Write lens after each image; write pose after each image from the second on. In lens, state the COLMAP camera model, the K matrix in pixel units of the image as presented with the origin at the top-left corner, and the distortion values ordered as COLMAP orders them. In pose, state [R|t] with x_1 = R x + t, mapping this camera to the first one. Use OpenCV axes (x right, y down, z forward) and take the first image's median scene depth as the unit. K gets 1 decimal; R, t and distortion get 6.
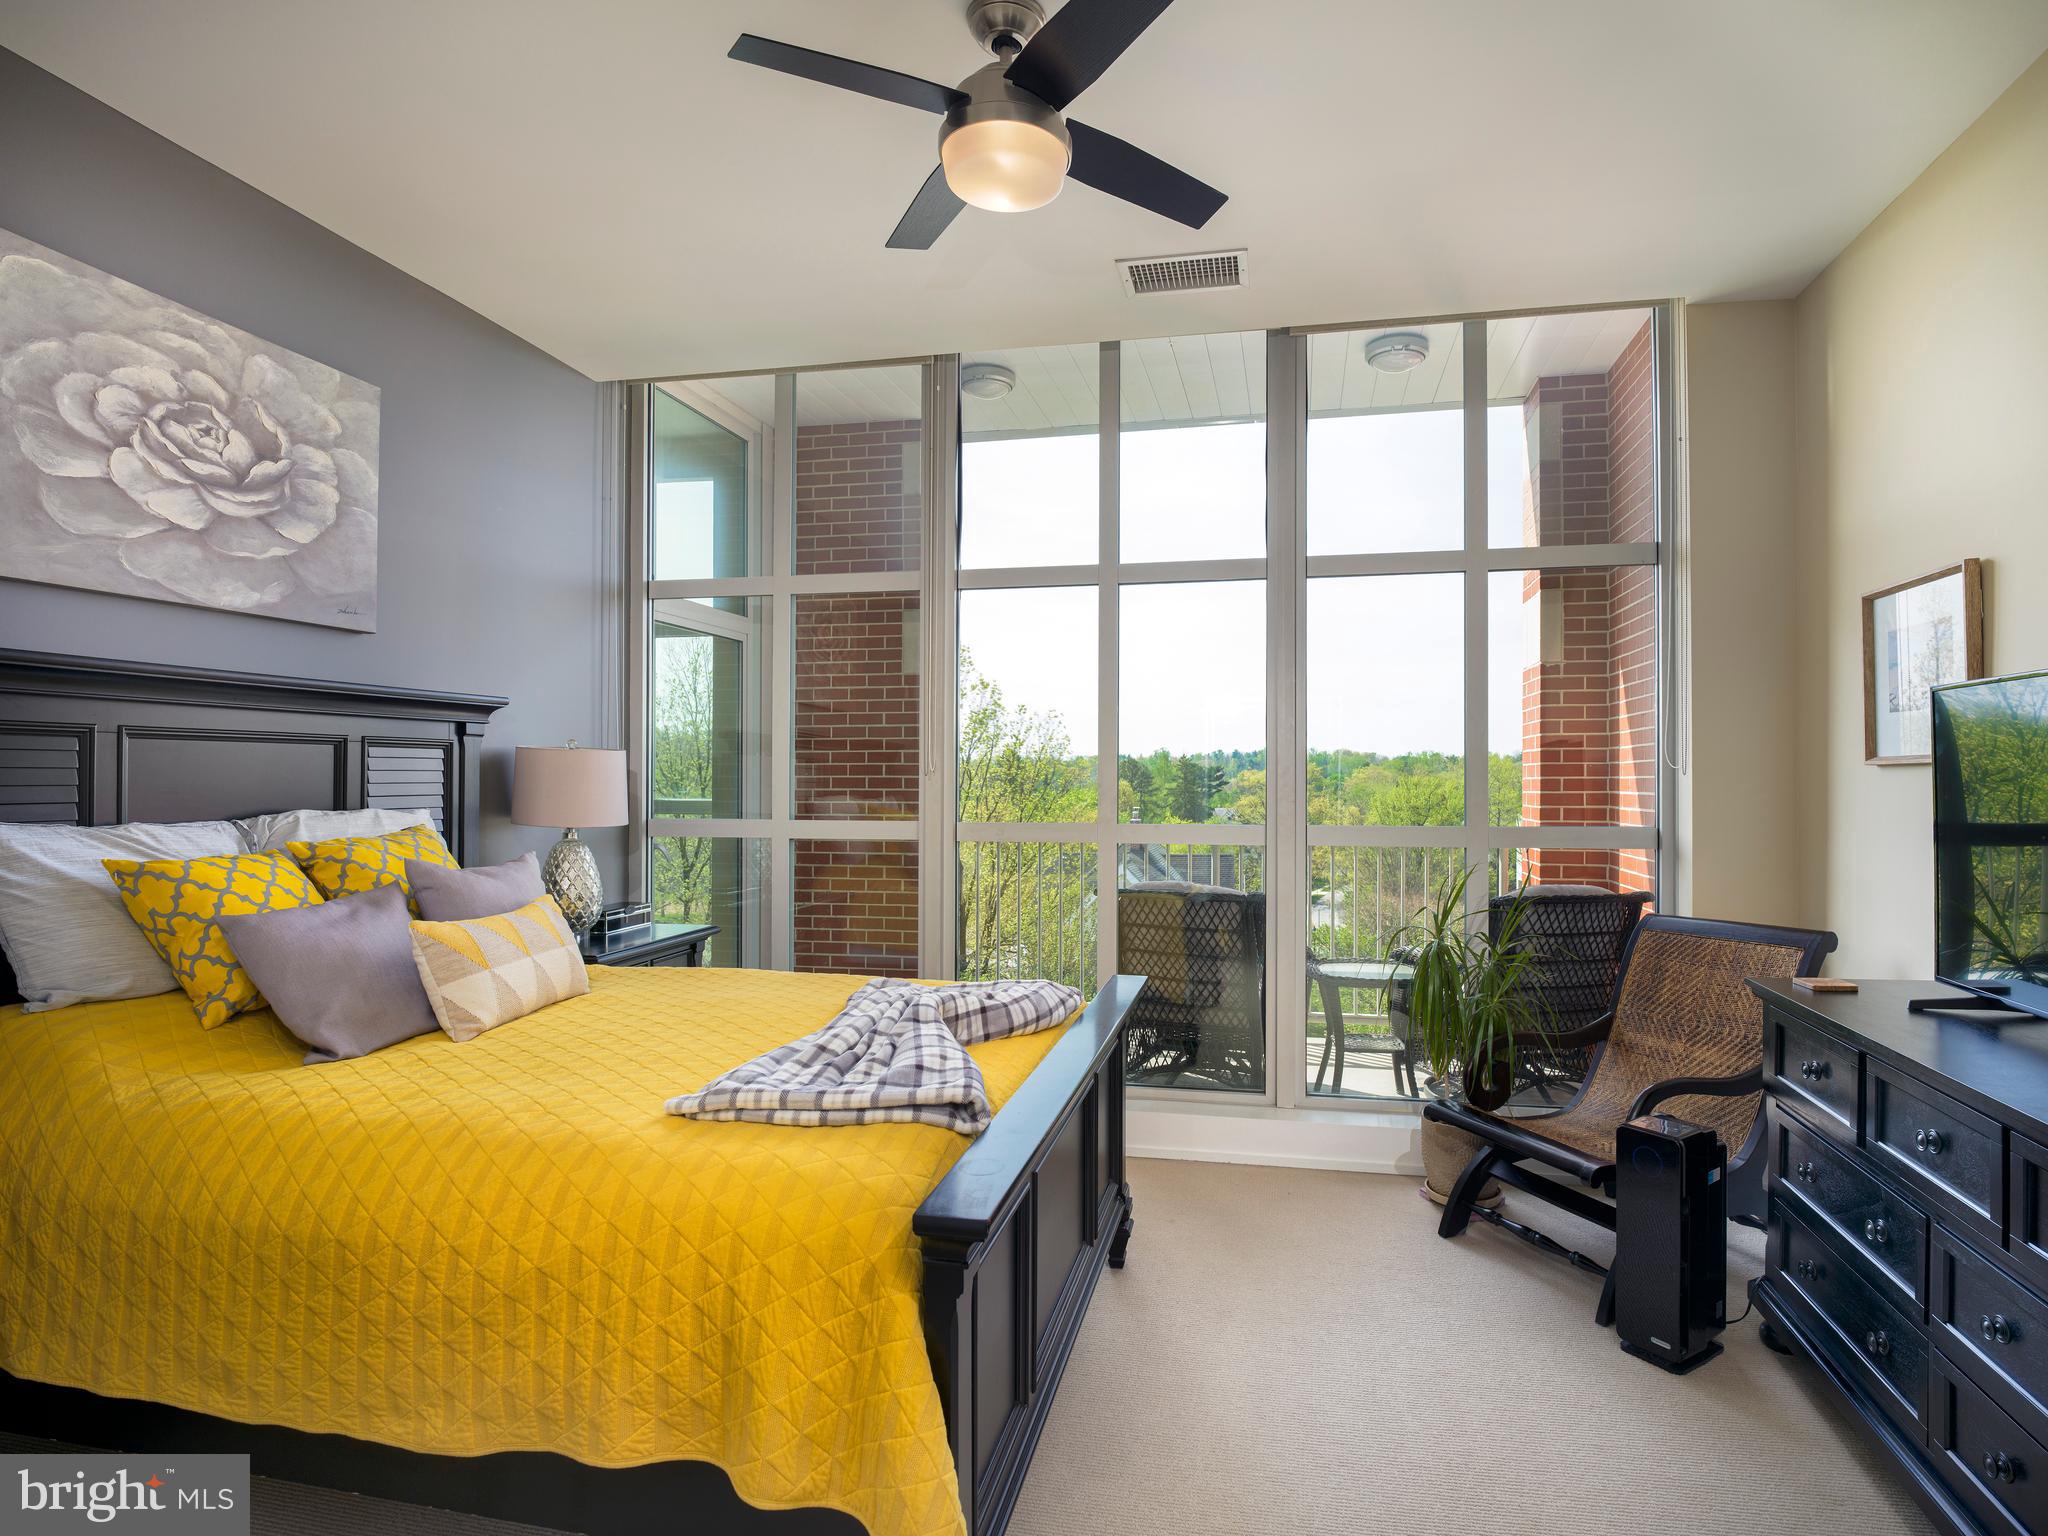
lens RADIAL K [[1123.7, 0, 1025.9], [0, 1123.7, 732.4], [0, 0, 1]] dist [-0.000323, -0.000354]
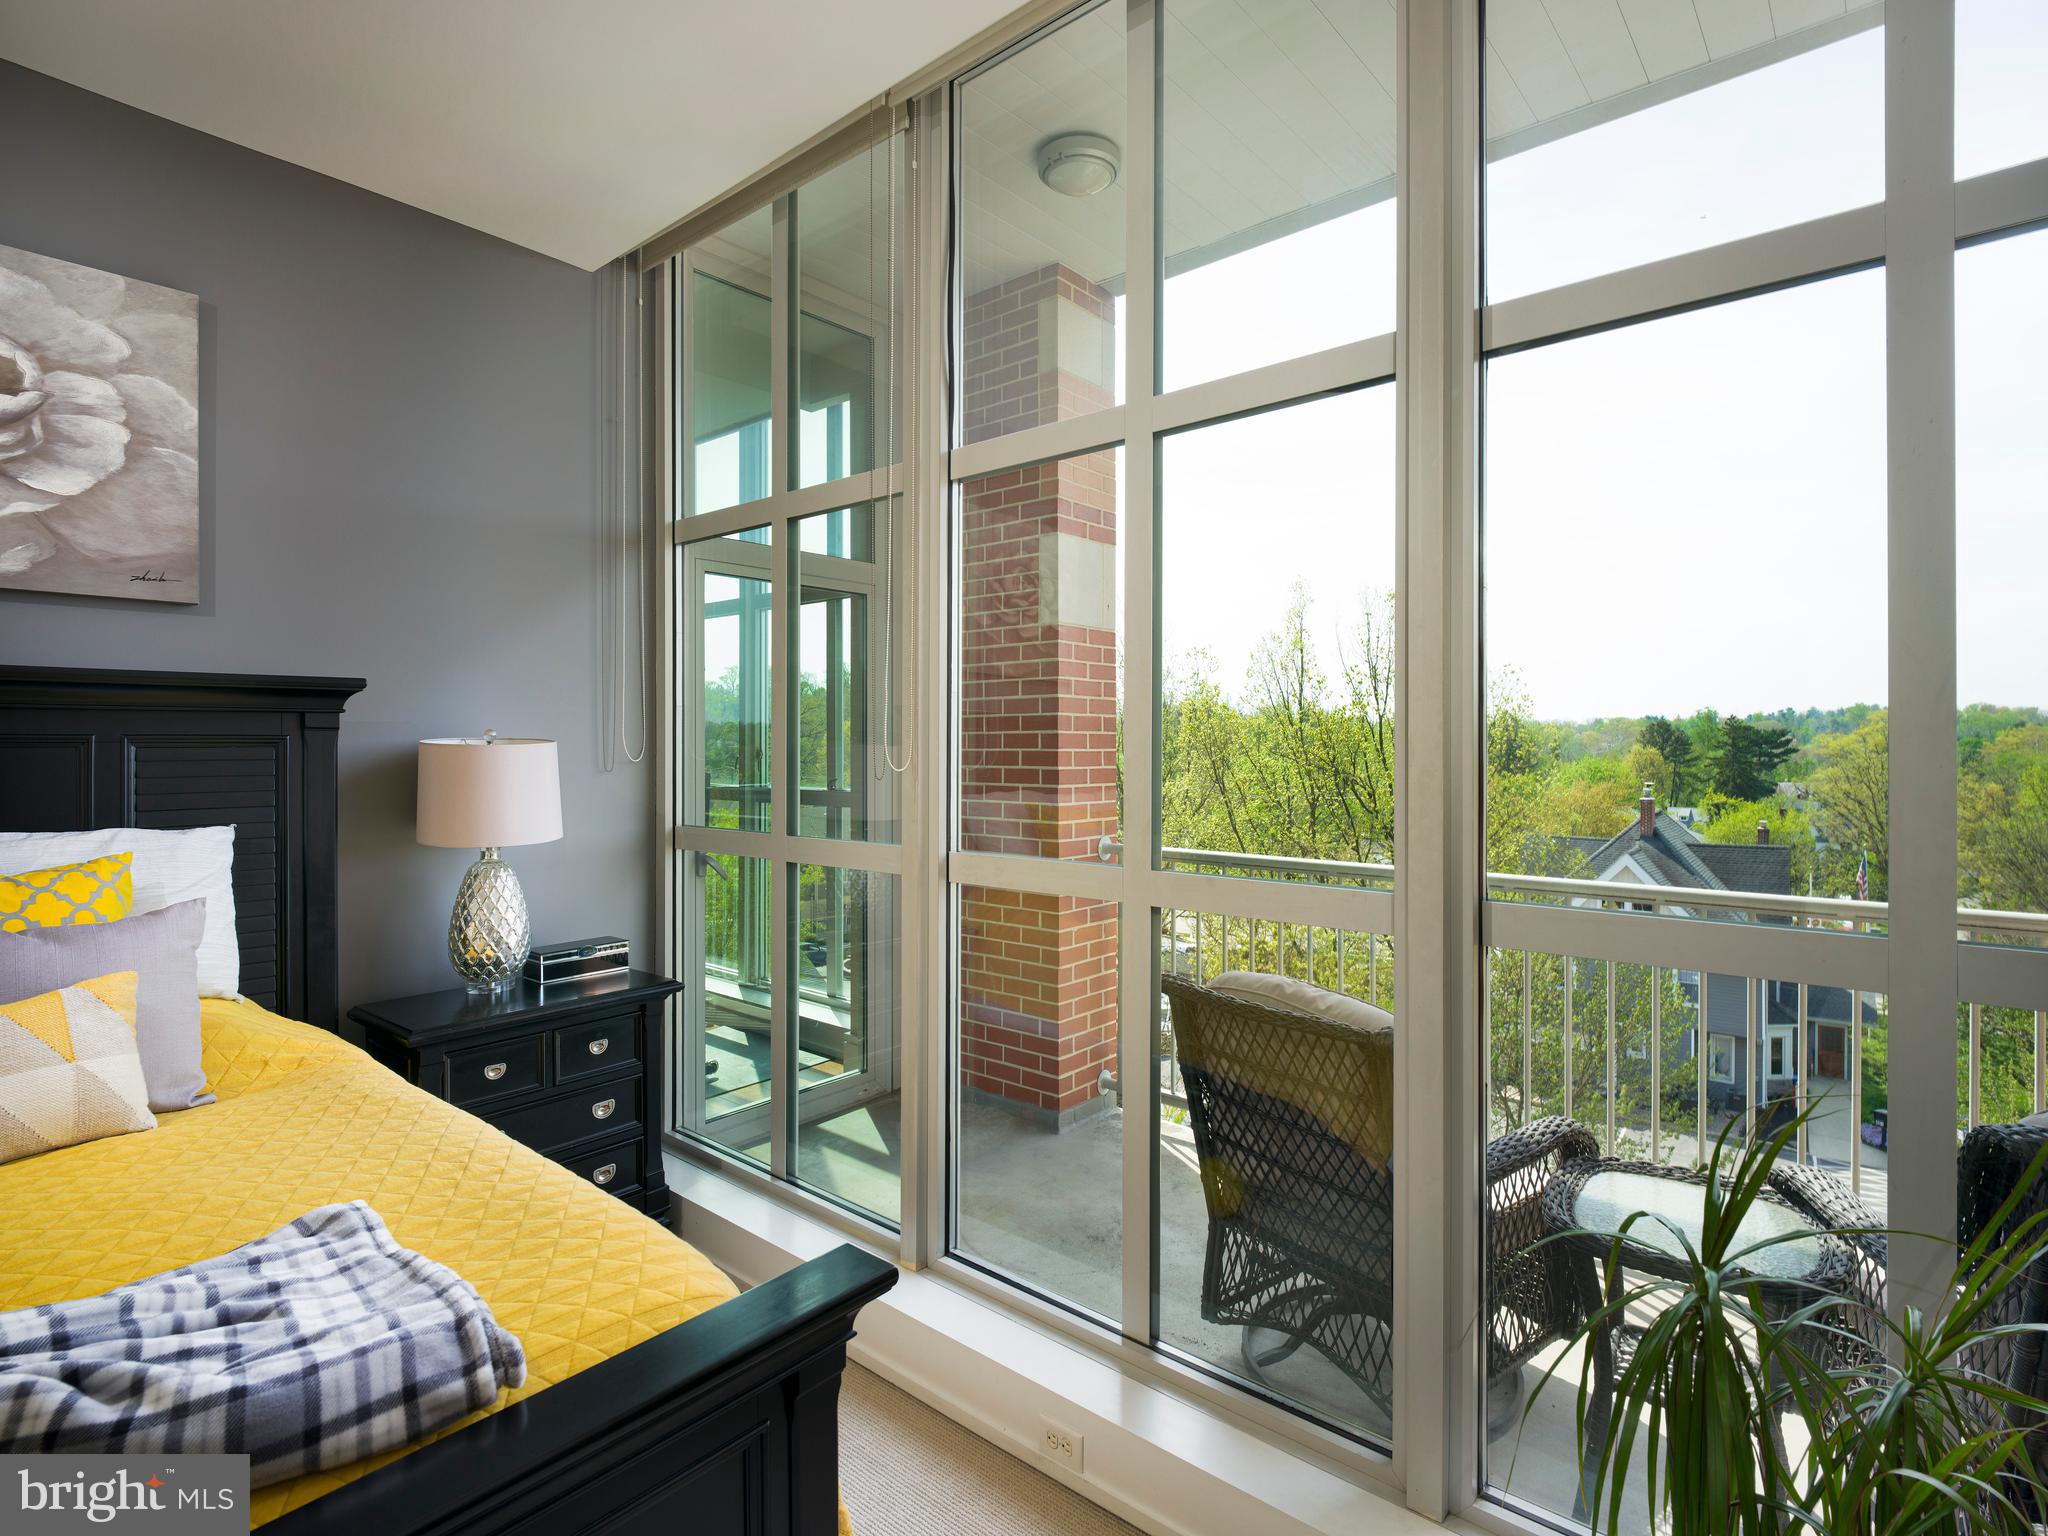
lens RADIAL K [[1123.7, 0, 1025.9], [0, 1123.7, 732.4], [0, 0, 1]] dist [-0.000323, -0.000354]
pose [[0.900566, -0.013693, -0.434504, 0.295496], [0.026454, 0.999378, 0.023336, -0.000218], [0.433914, -0.032510, 0.900368, 0.530052]]
